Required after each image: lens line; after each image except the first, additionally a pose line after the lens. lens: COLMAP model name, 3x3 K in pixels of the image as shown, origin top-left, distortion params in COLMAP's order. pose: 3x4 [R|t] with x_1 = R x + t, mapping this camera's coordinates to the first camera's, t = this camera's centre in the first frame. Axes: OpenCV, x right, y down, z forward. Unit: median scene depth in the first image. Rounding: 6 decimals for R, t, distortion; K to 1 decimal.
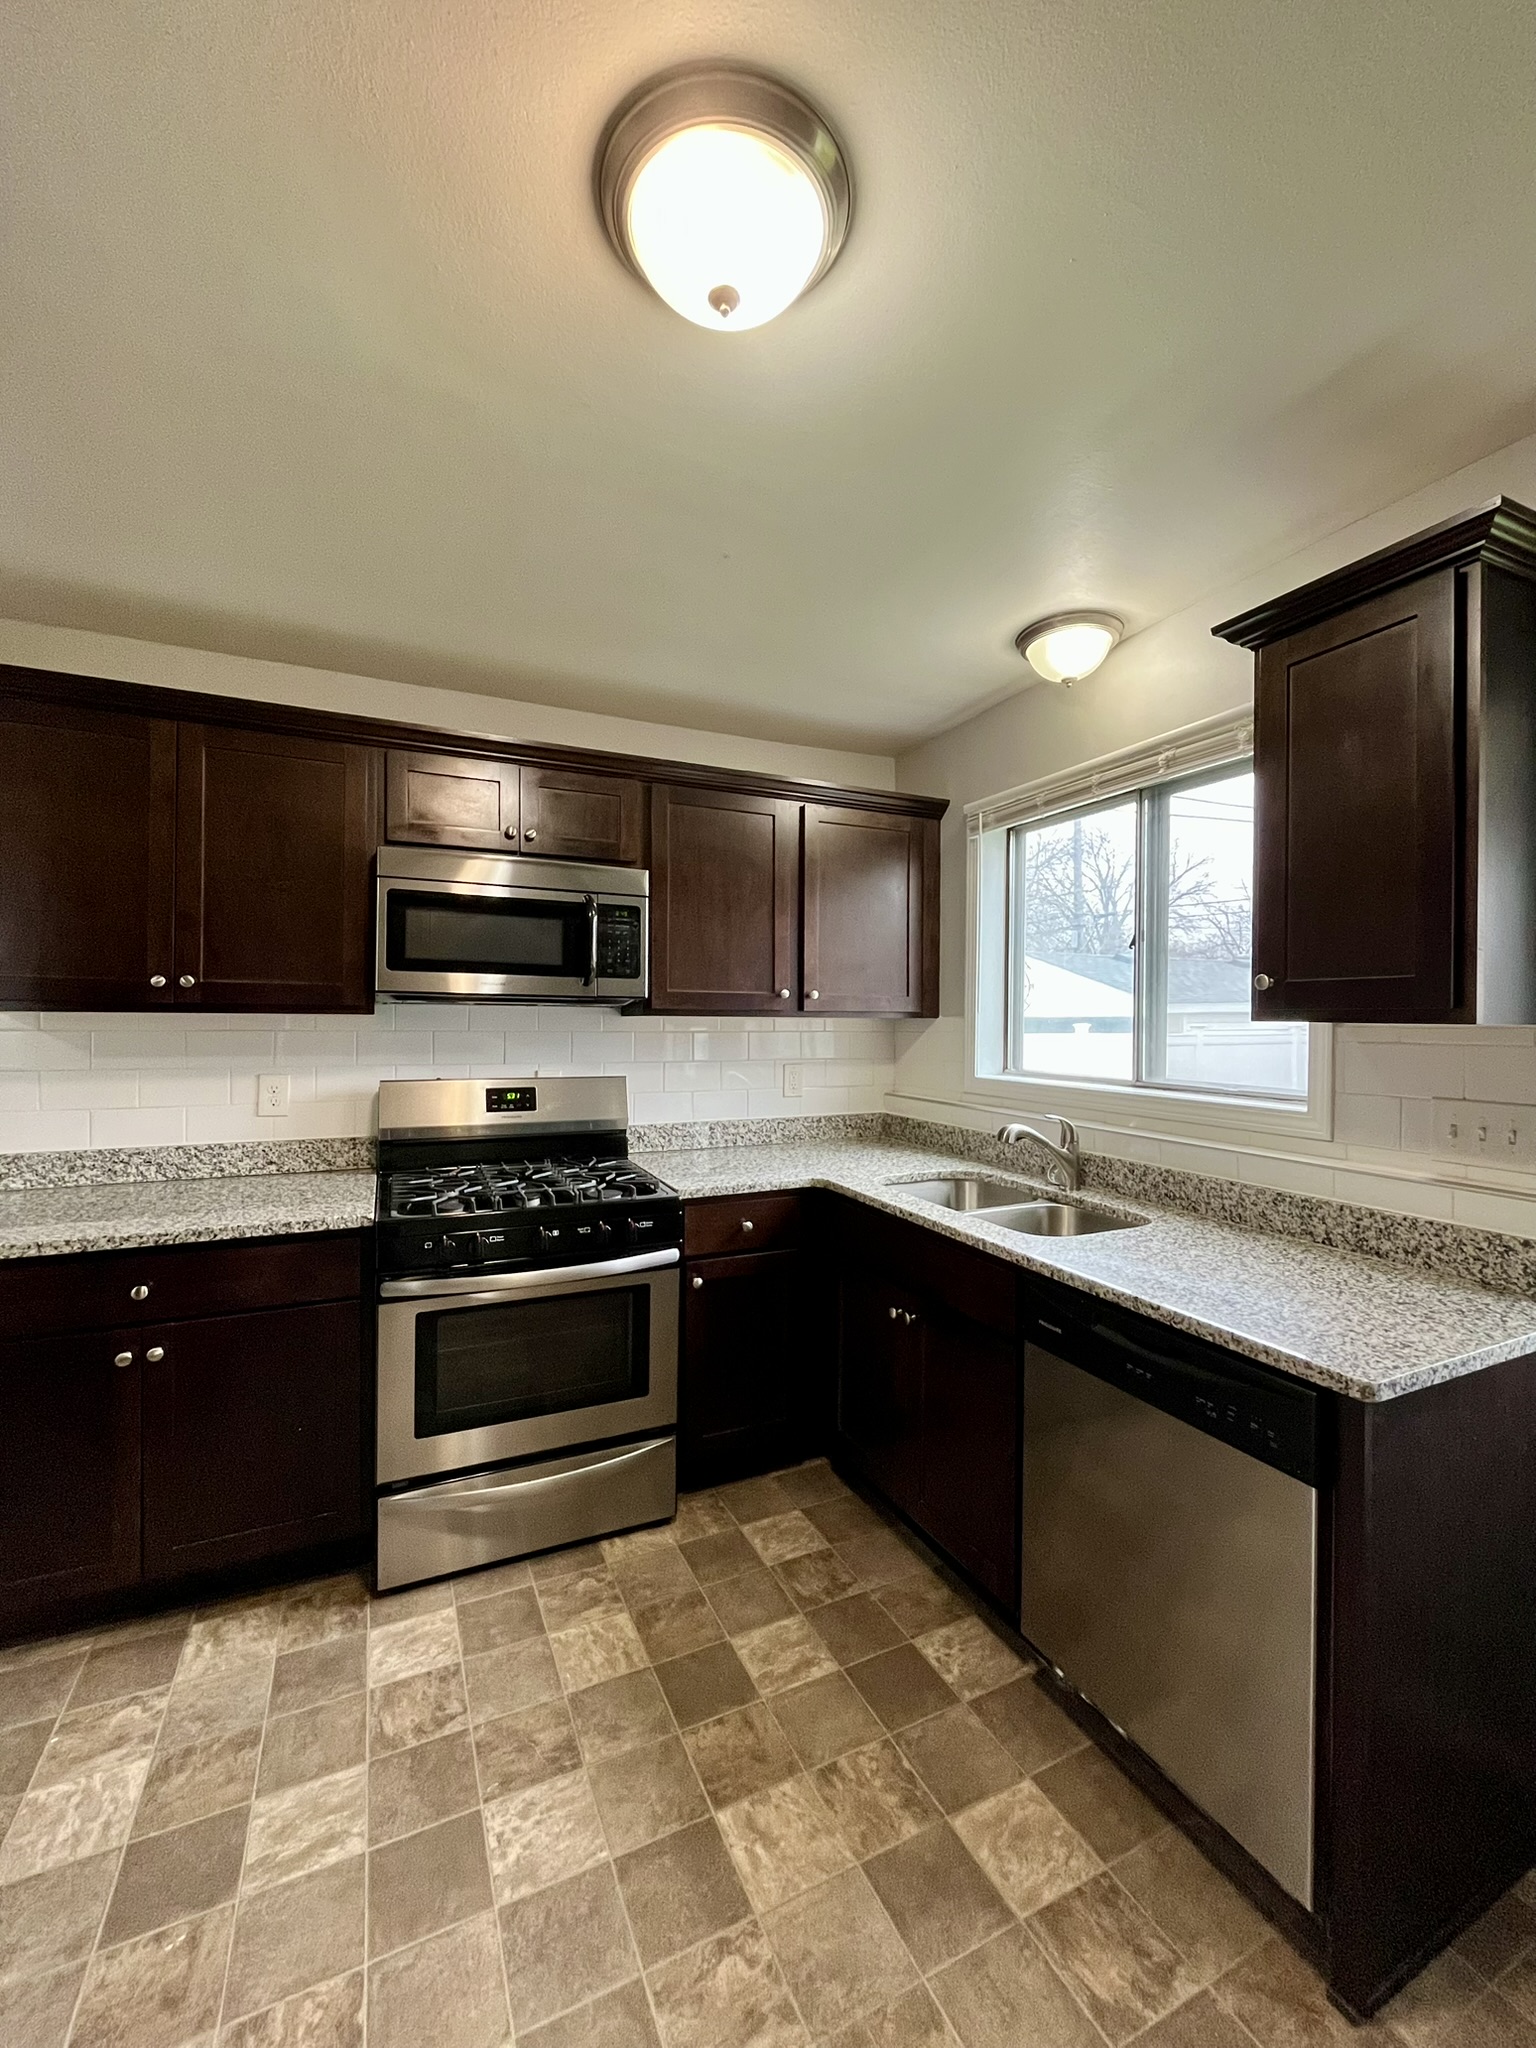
lens RADIAL K [[824.1, 0, 763.9], [0, 824.1, 1019.6], [0, 0, 1]] dist [-0.002511, 0.000083]
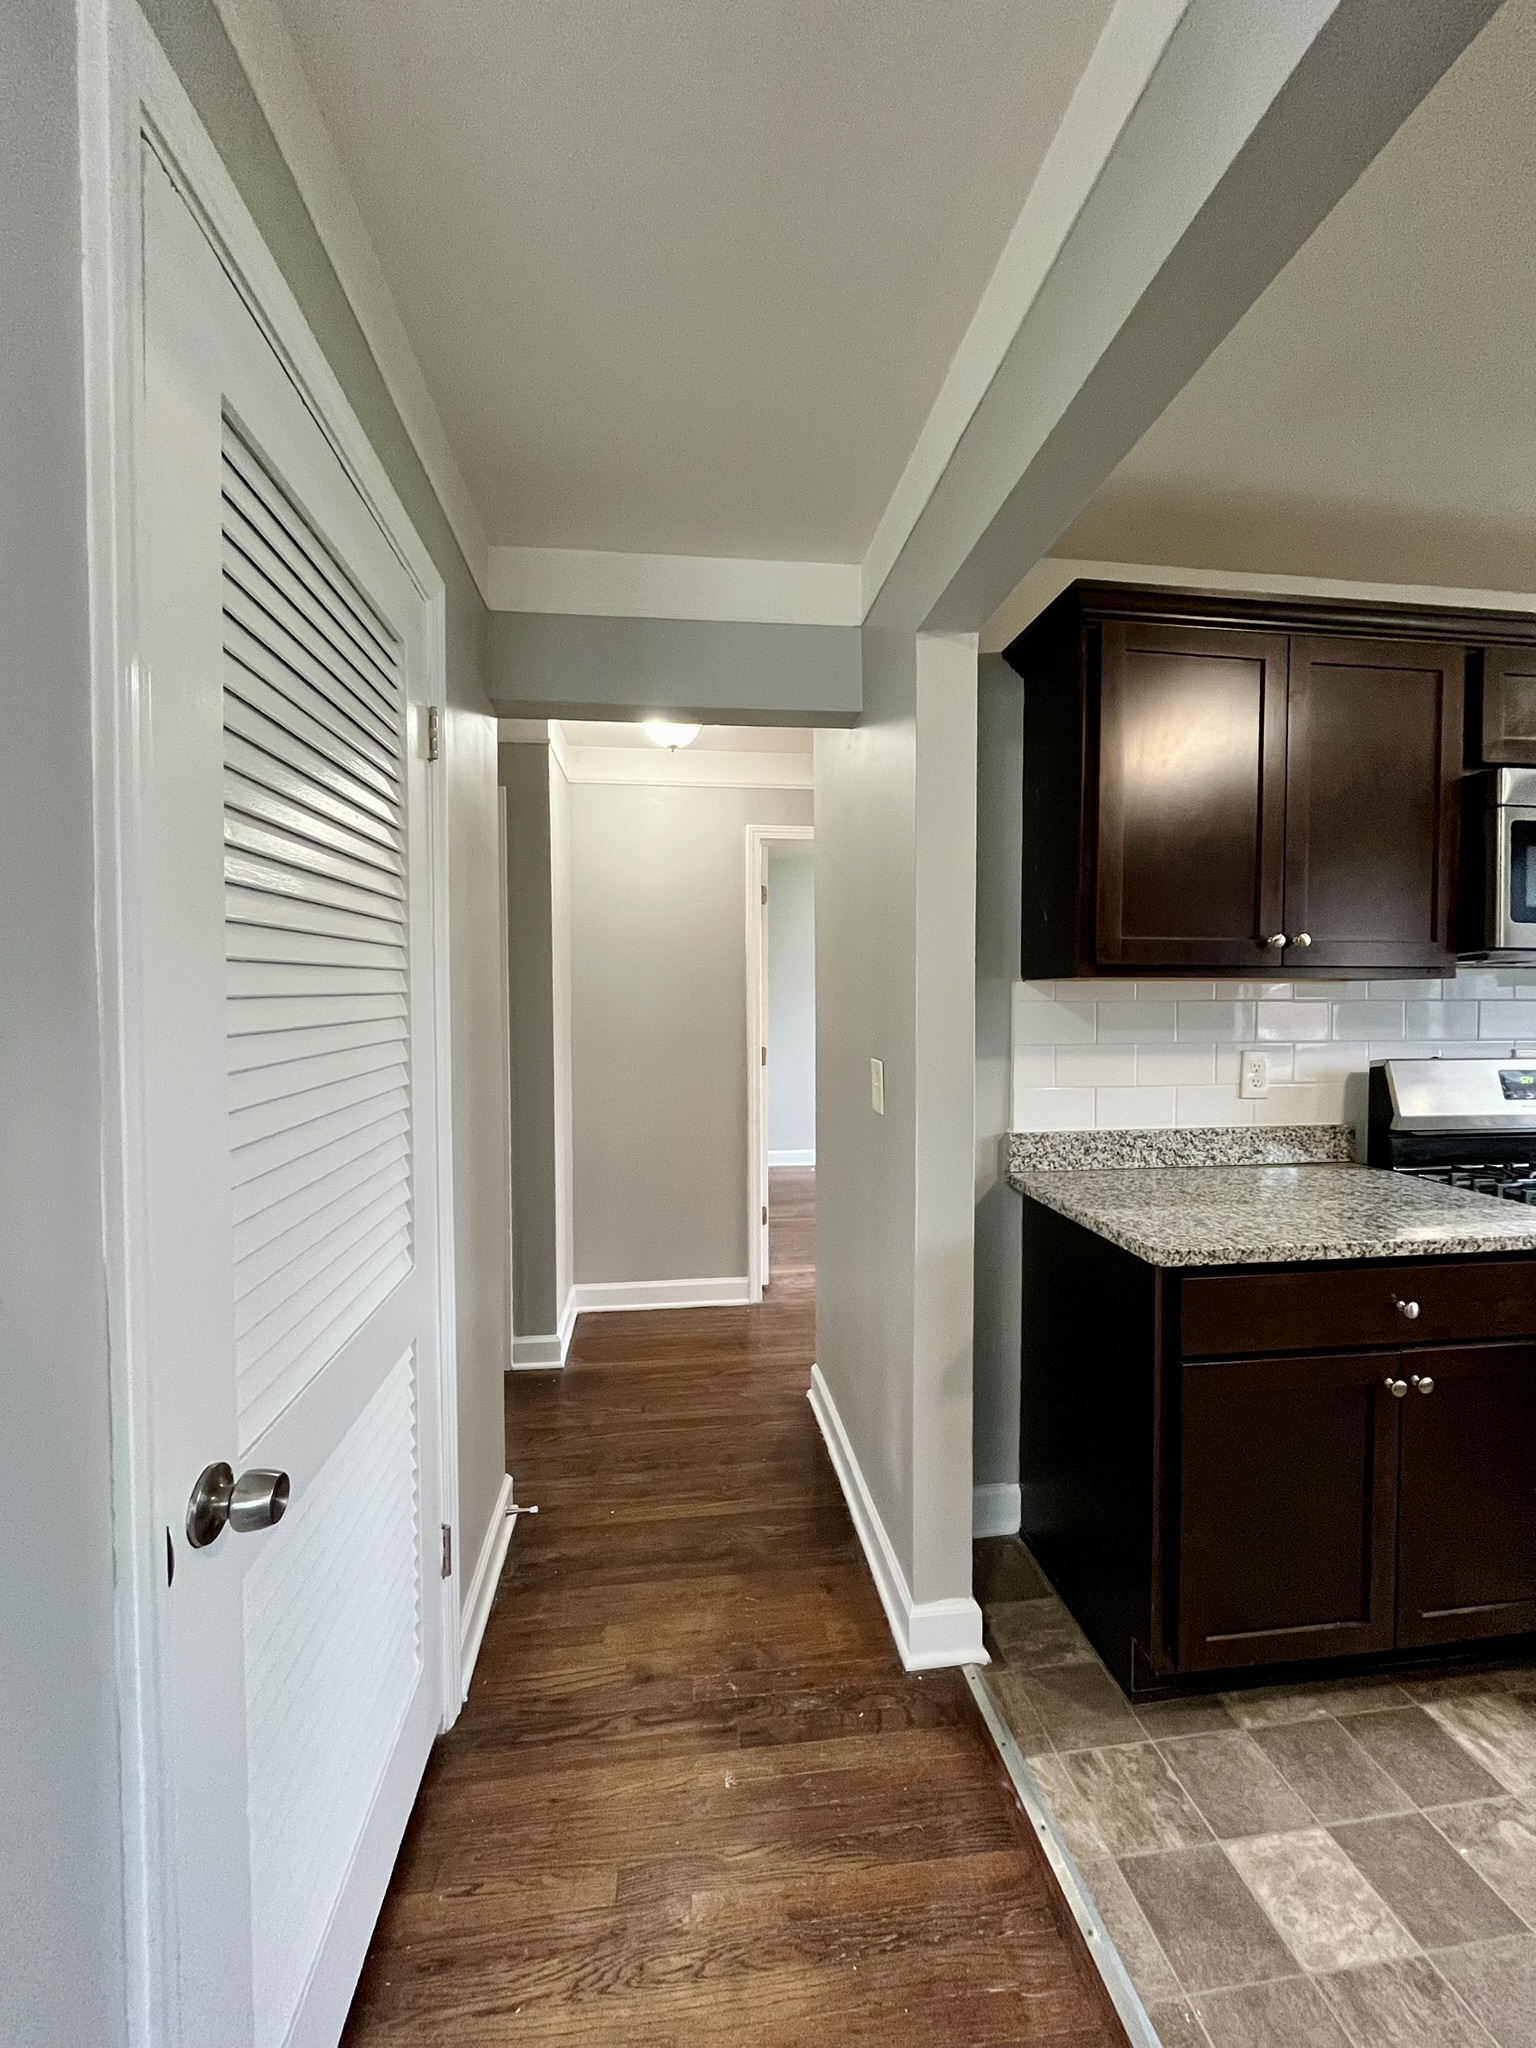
lens RADIAL K [[824.1, 0, 770.2], [0, 824.1, 1018.8], [0, 0, 1]] dist [-0.002511, 0.000083]
pose [[0.953673, -0.003597, -0.300823, -0.896487], [0.009665, 0.999779, 0.018685, 0.012163], [0.300690, -0.020727, 0.953497, 0.013832]]
